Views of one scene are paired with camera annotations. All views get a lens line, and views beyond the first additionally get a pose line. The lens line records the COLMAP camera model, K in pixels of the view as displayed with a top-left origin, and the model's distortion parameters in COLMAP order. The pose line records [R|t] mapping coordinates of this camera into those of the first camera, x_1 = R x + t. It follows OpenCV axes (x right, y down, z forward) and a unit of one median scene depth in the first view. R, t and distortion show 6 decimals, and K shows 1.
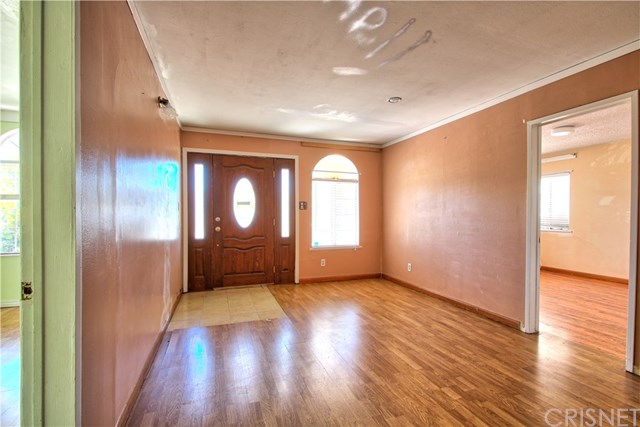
lens RADIAL K [[297.7, 0, 324.4], [0, 297.7, 214.2], [0, 0, 1]] dist [-0.005620, -0.001145]
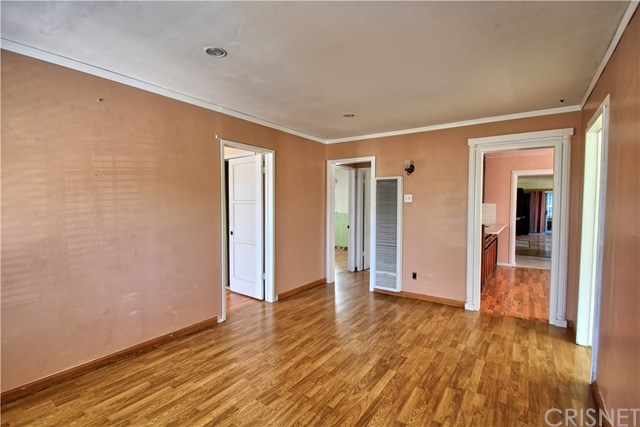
lens RADIAL K [[297.7, 0, 325.8], [0, 297.7, 214.6], [0, 0, 1]] dist [-0.005620, -0.001145]
pose [[-0.586532, -0.030953, 0.809334, -0.445619], [-0.002461, 0.999333, 0.036436, -0.057975], [-0.809922, 0.019379, -0.586217, 1.223767]]
